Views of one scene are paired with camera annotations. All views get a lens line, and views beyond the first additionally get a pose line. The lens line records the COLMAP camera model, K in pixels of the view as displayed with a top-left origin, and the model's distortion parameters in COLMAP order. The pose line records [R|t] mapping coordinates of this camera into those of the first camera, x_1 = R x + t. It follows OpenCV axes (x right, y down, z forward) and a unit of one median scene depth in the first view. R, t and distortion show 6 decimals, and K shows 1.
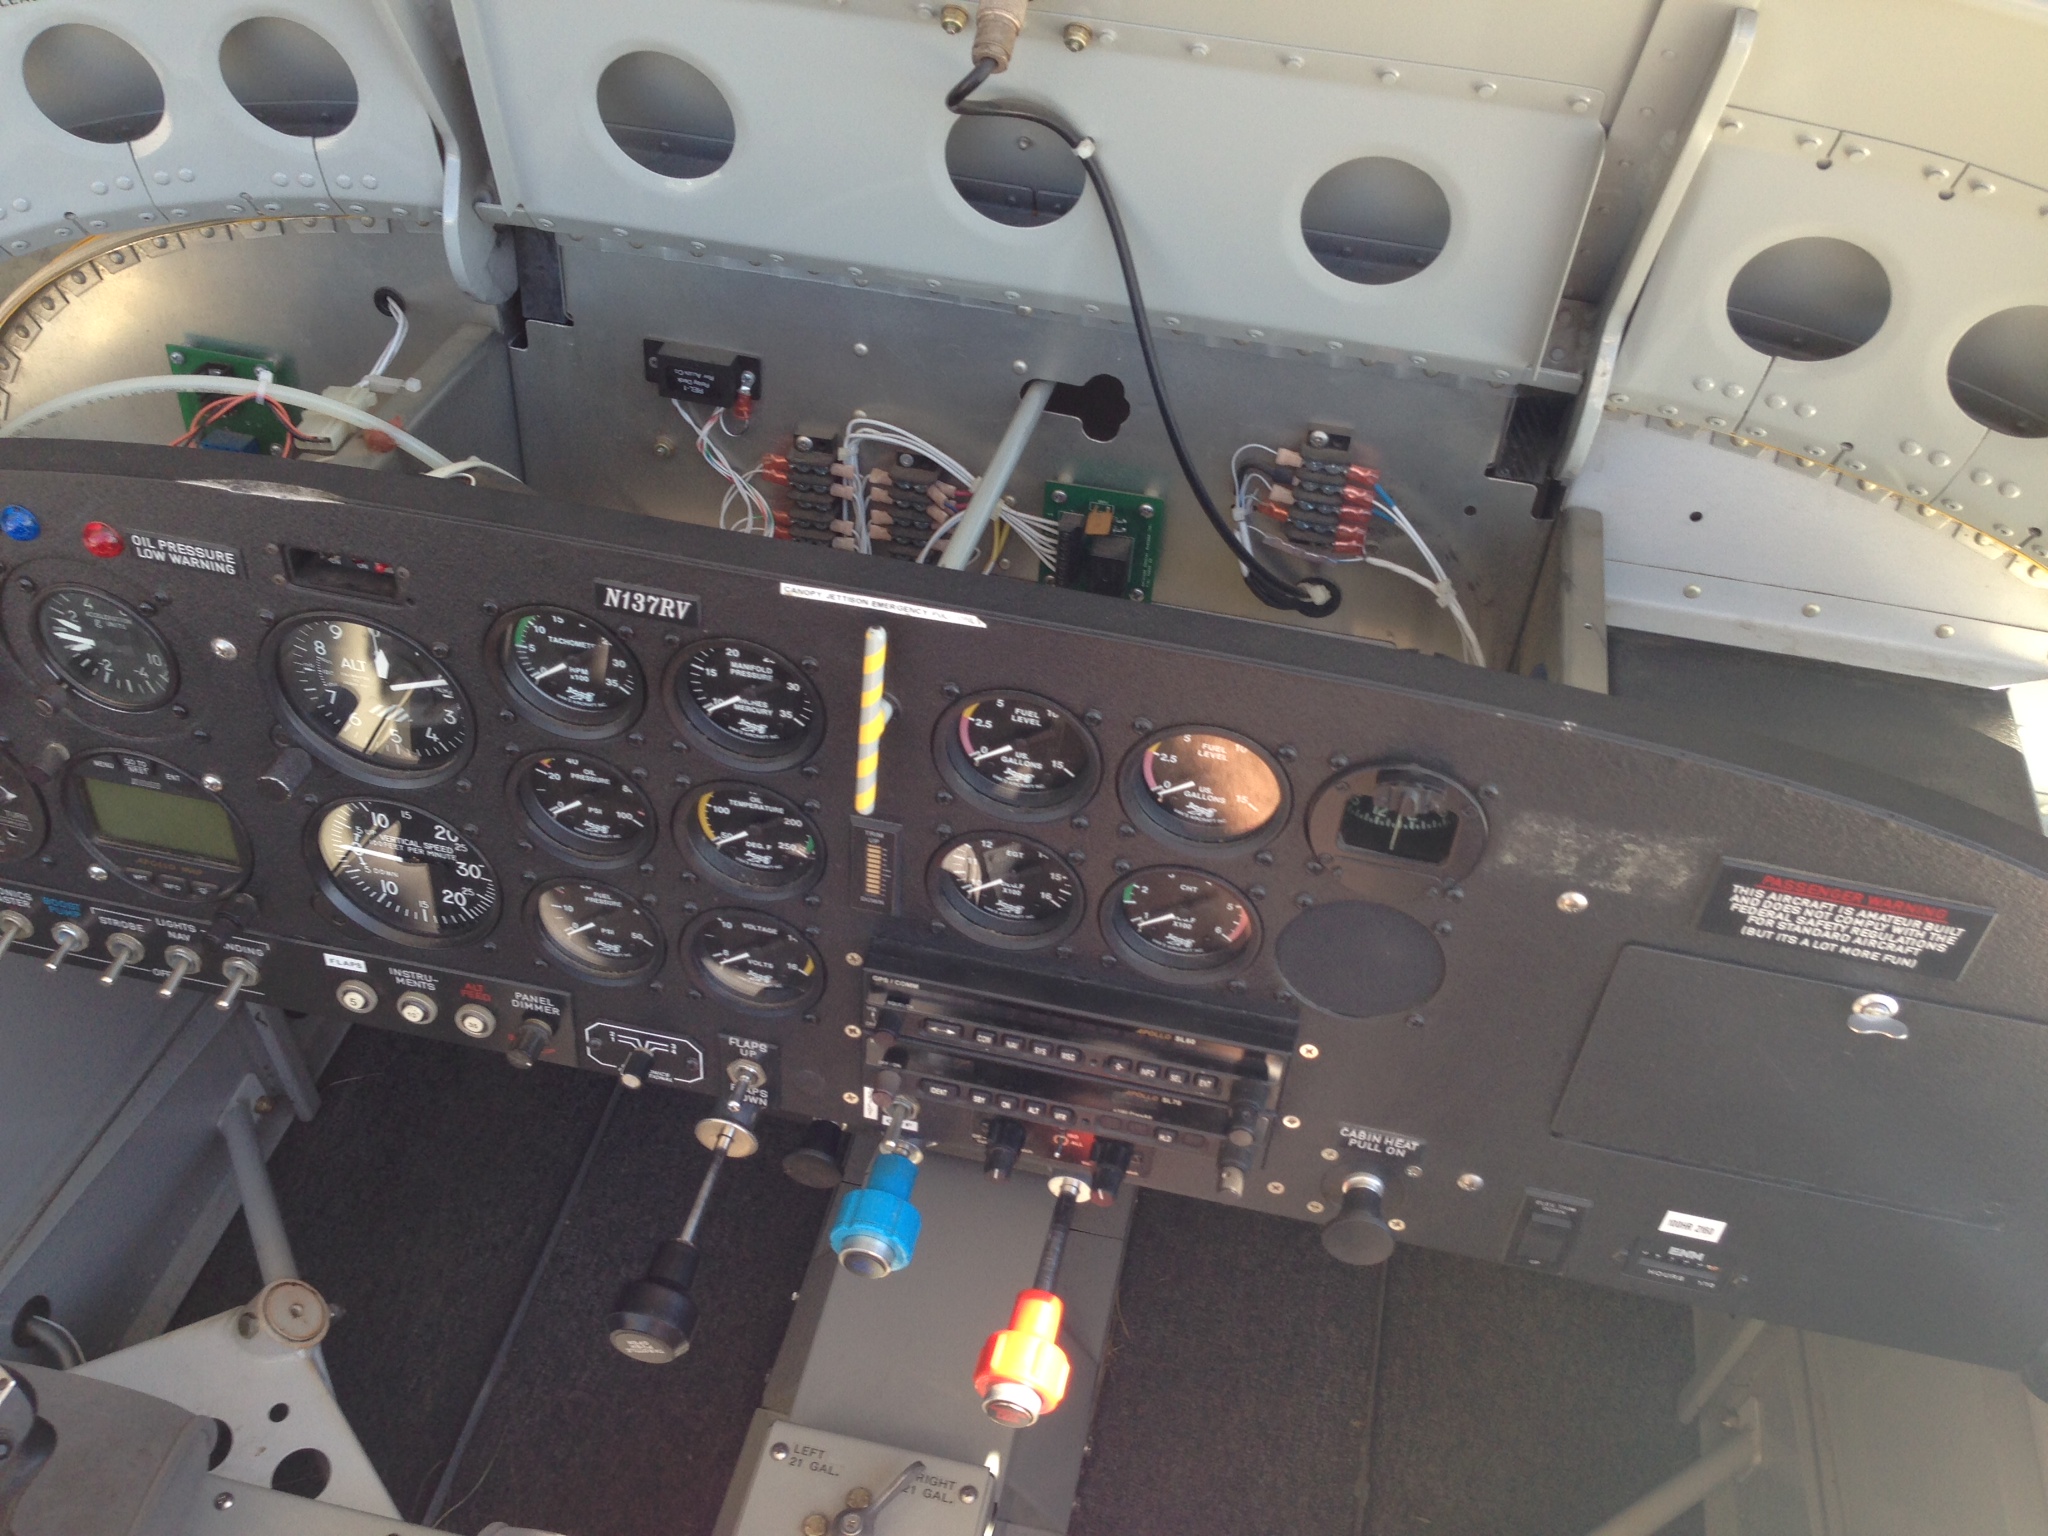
lens RADIAL K [[1889.6, 0, 1024.0], [0, 1889.6, 768.0], [0, 0, 1]] dist [0.118533, -0.208096]
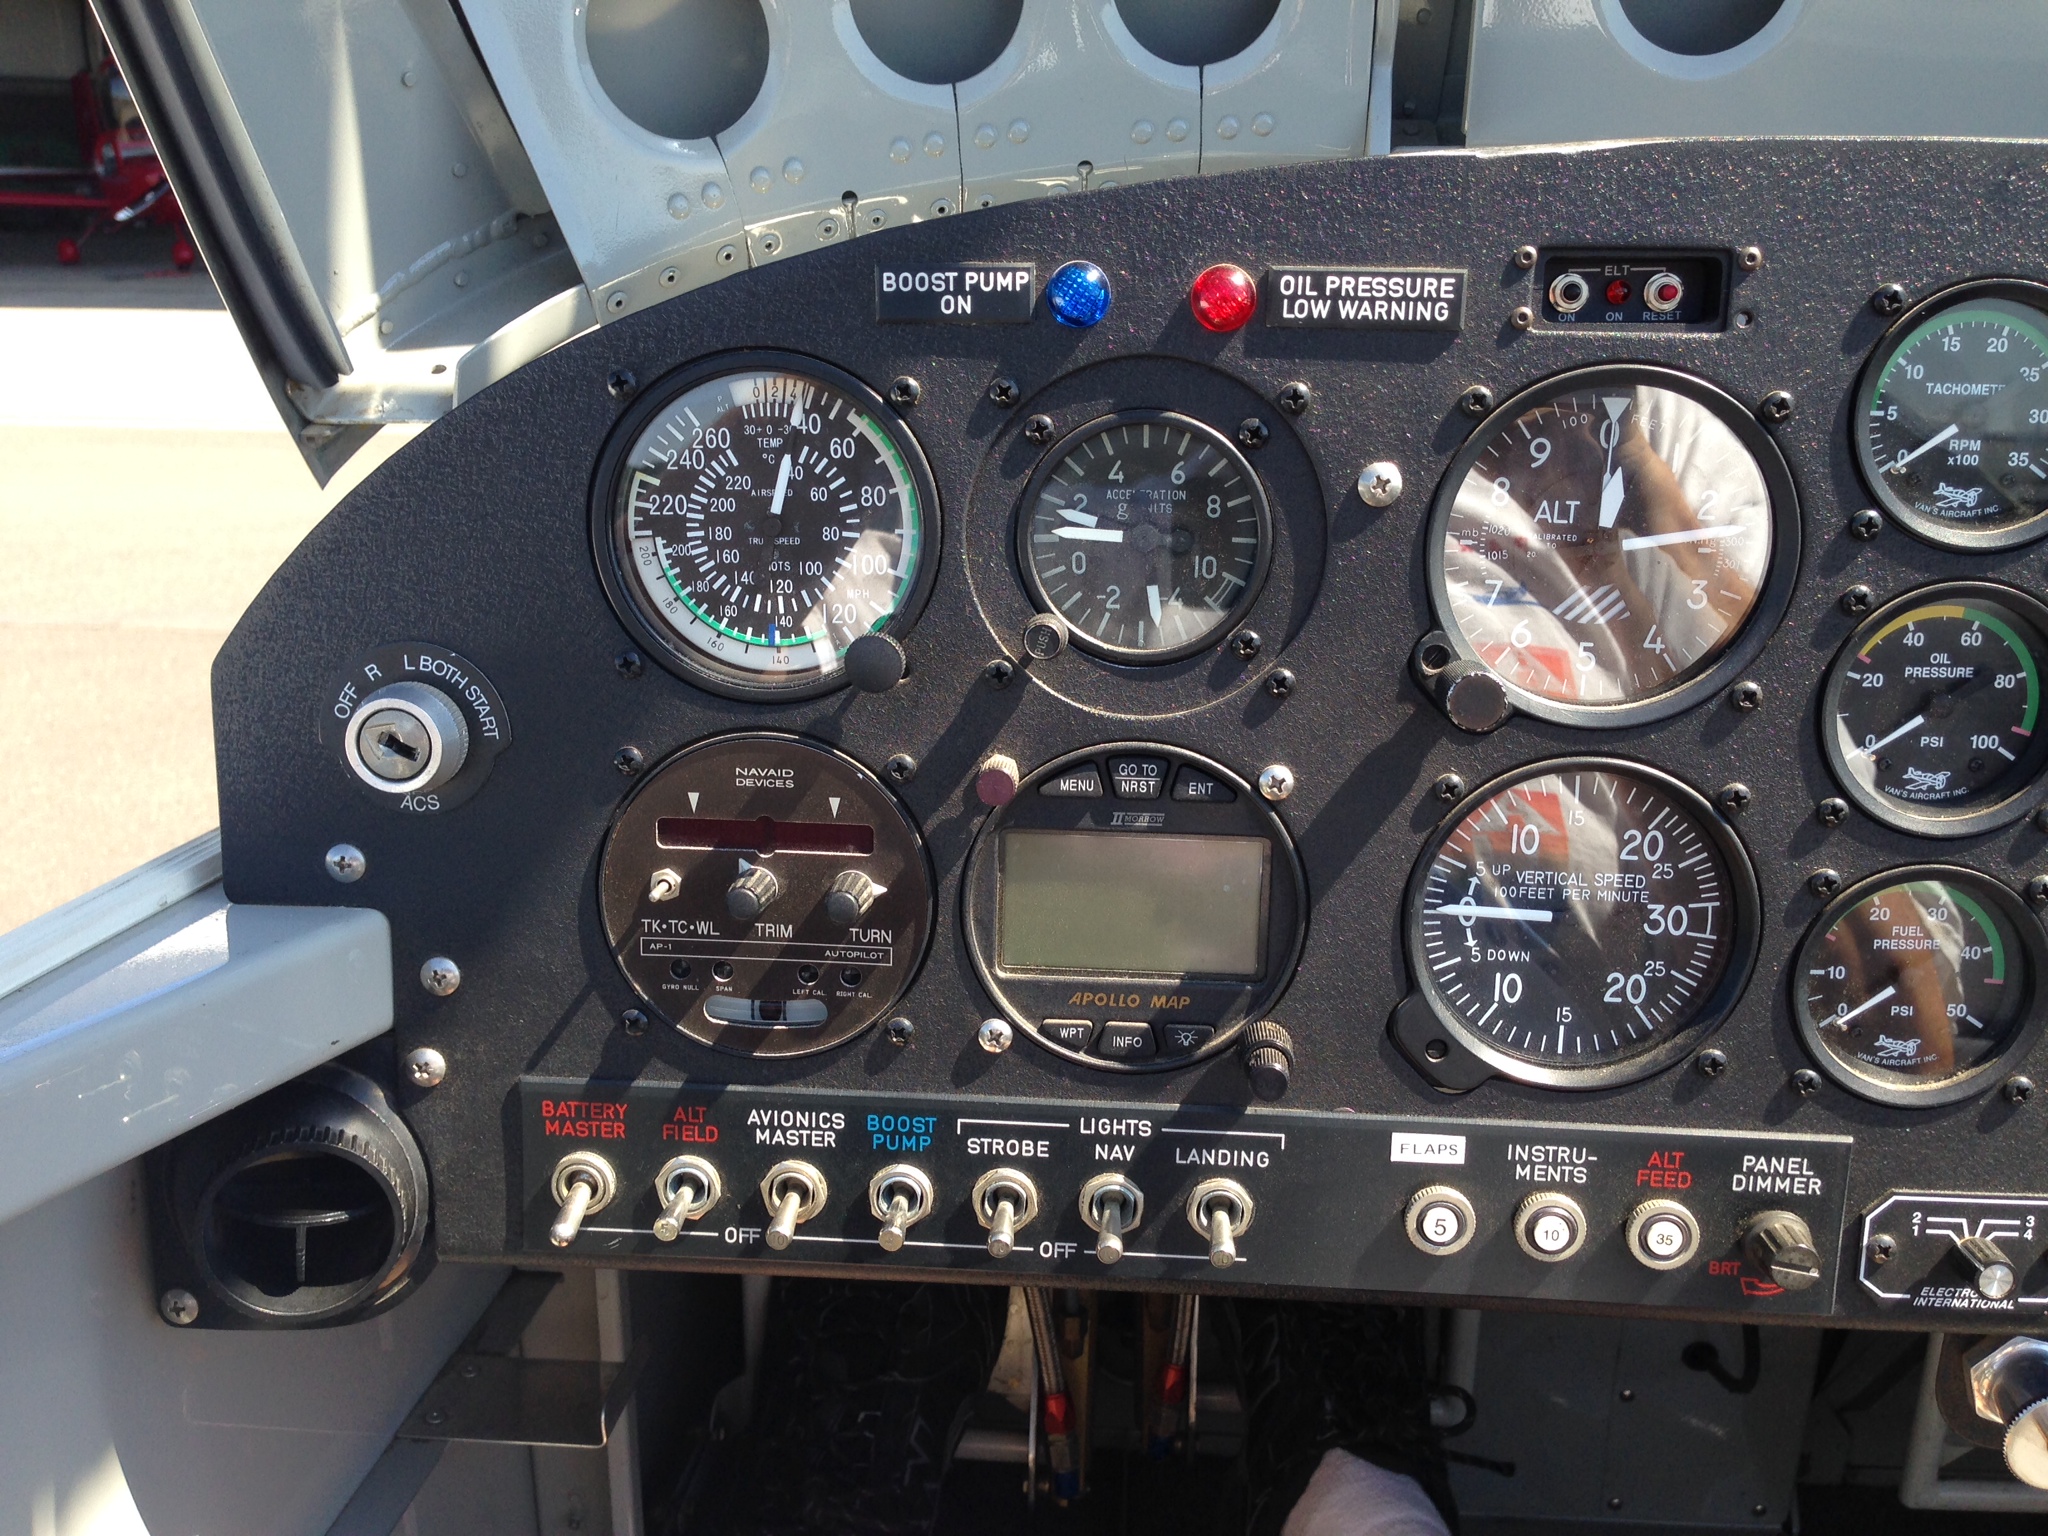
lens RADIAL K [[1889.6, 0, 1024.0], [0, 1889.6, 768.0], [0, 0, 1]] dist [0.118533, -0.208096]
pose [[0.987450, -0.076321, 0.138266, -0.549699], [0.132389, 0.877373, -0.461182, 0.251862], [-0.086113, 0.473700, 0.876466, 0.456746]]
